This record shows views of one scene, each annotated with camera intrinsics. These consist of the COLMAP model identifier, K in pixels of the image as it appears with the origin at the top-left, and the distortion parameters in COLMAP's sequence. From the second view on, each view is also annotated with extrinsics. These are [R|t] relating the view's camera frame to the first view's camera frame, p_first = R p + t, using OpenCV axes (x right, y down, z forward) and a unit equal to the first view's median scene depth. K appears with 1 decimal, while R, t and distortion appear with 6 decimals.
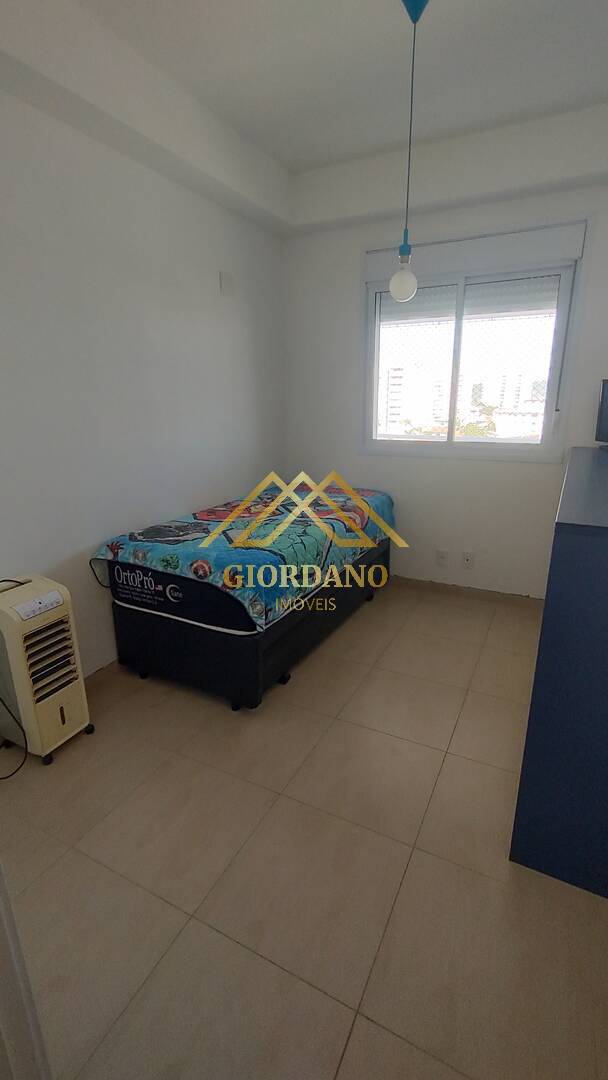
lens RADIAL K [[489.8, 0, 303.2], [0, 489.8, 539.5], [0, 0, 1]] dist [0.001021, -0.000101]
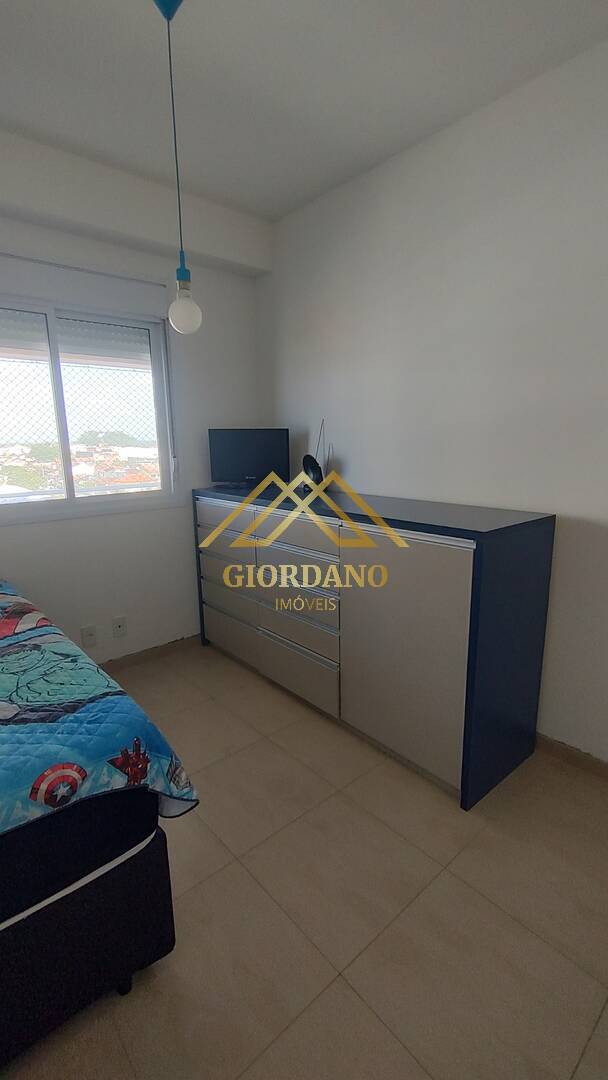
lens RADIAL K [[489.8, 0, 301.9], [0, 489.8, 543.2], [0, 0, 1]] dist [0.001021, -0.000101]
pose [[0.375605, -0.194837, 0.906068, -0.387424], [0.275329, 0.956972, 0.091648, -0.114360], [-0.884938, 0.215043, 0.413088, 0.386675]]
